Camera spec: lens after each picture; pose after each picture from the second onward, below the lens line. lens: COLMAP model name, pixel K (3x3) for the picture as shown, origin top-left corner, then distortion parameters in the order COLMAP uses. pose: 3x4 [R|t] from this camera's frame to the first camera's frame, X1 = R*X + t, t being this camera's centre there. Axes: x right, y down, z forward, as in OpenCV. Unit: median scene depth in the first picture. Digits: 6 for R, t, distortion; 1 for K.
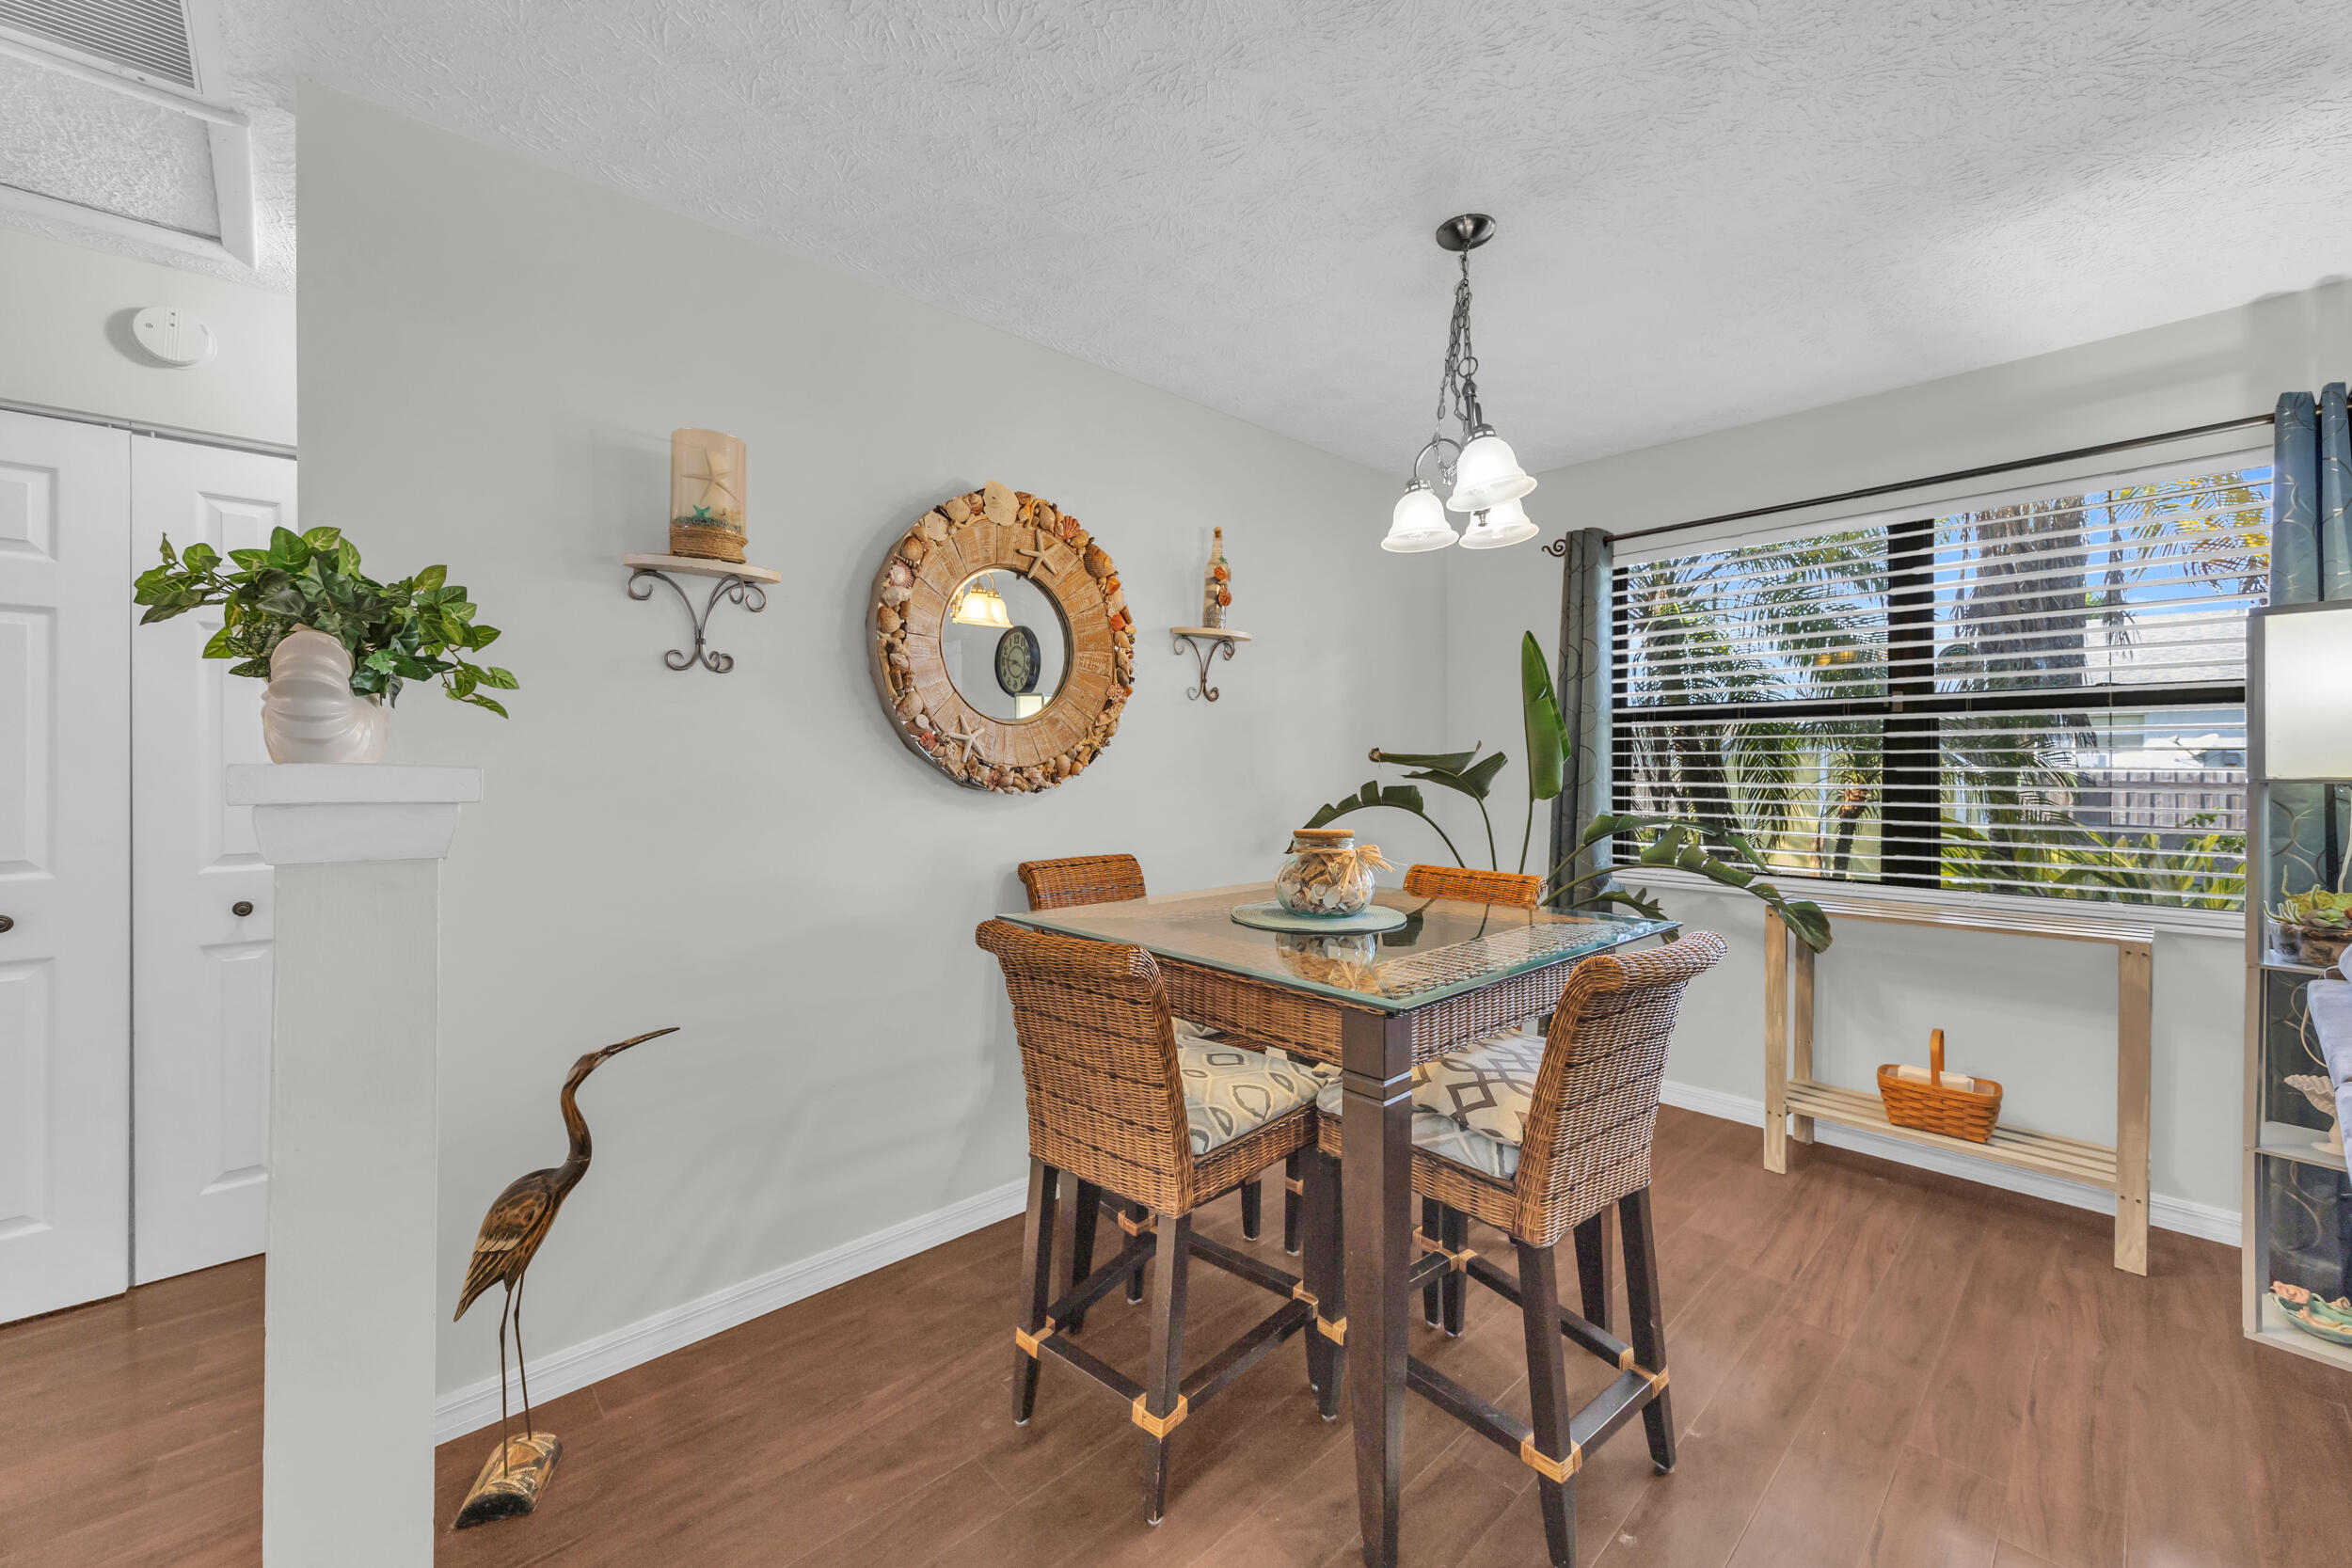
lens RADIAL K [[906.6, 0, 1176.0], [0, 906.6, 763.9], [0, 0, 1]] dist [0.001918, 0.000427]
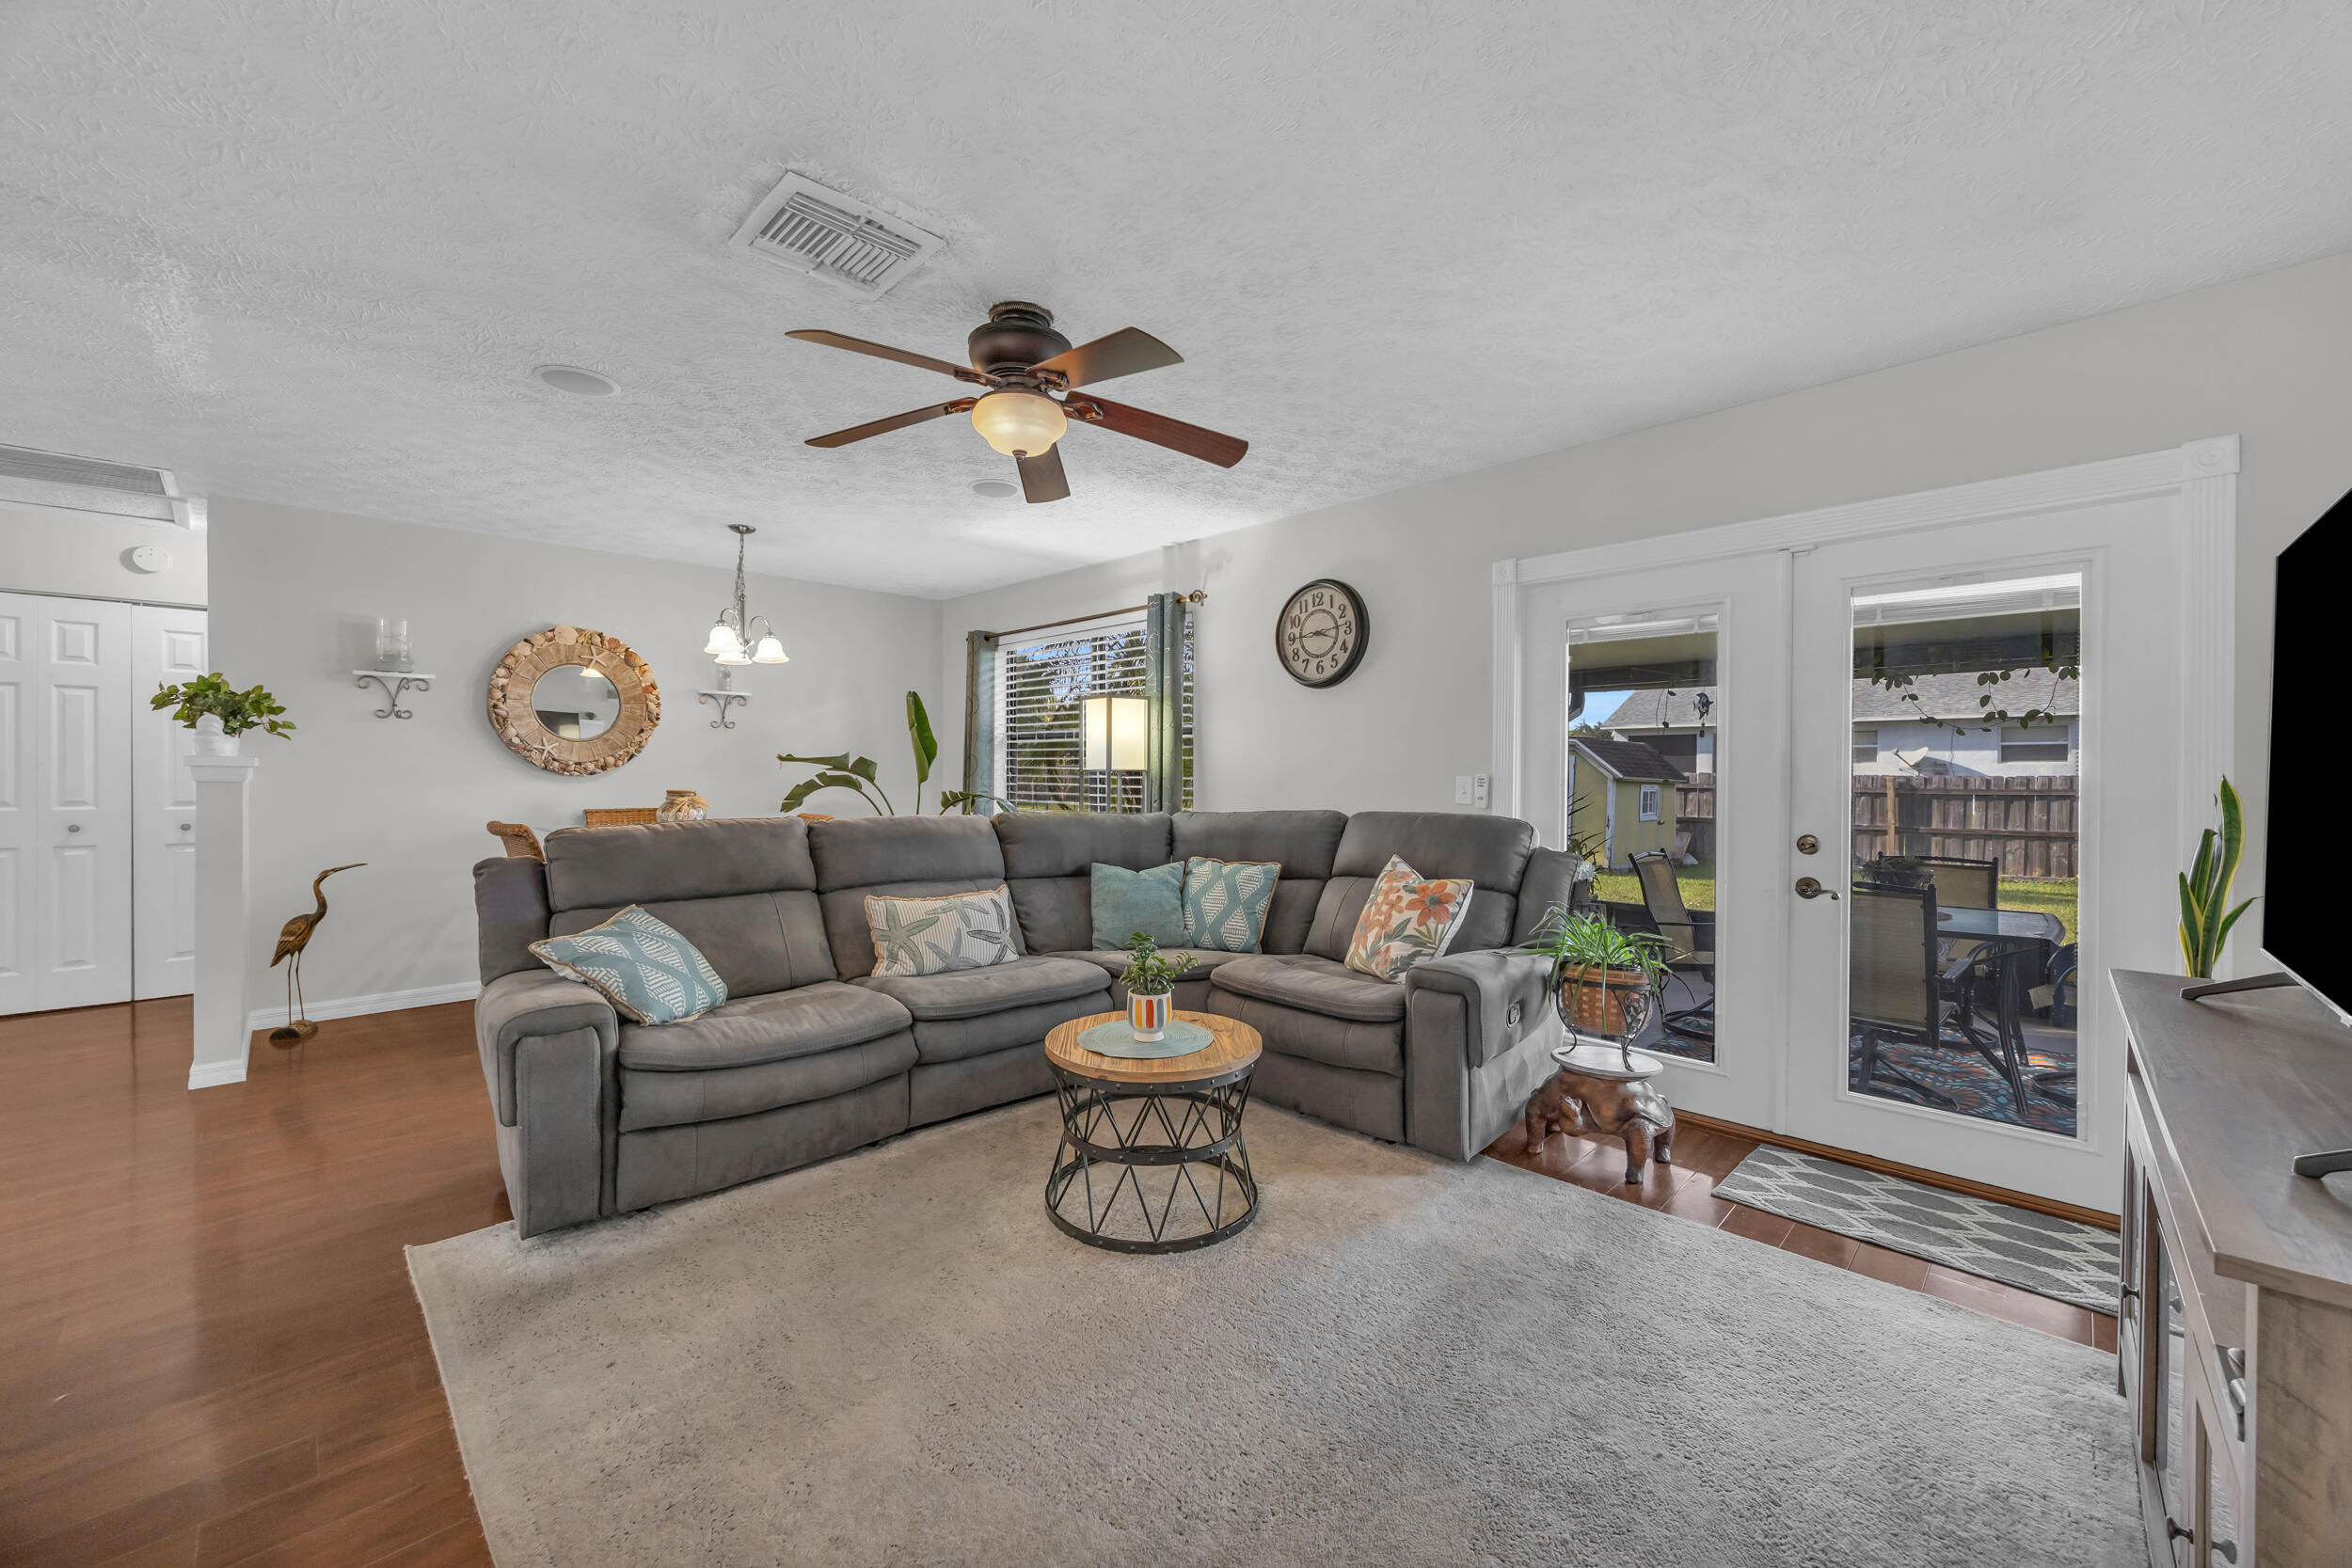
lens RADIAL K [[900.5, 0, 1178.2], [0, 900.5, 777.8], [0, 0, 1]] dist [-0.002566, 0.000743]
pose [[0.999152, 0.005297, 0.040833, 1.335624], [-0.005648, 0.999948, 0.008496, 0.016286], [-0.040786, -0.008720, 0.999130, -1.320987]]
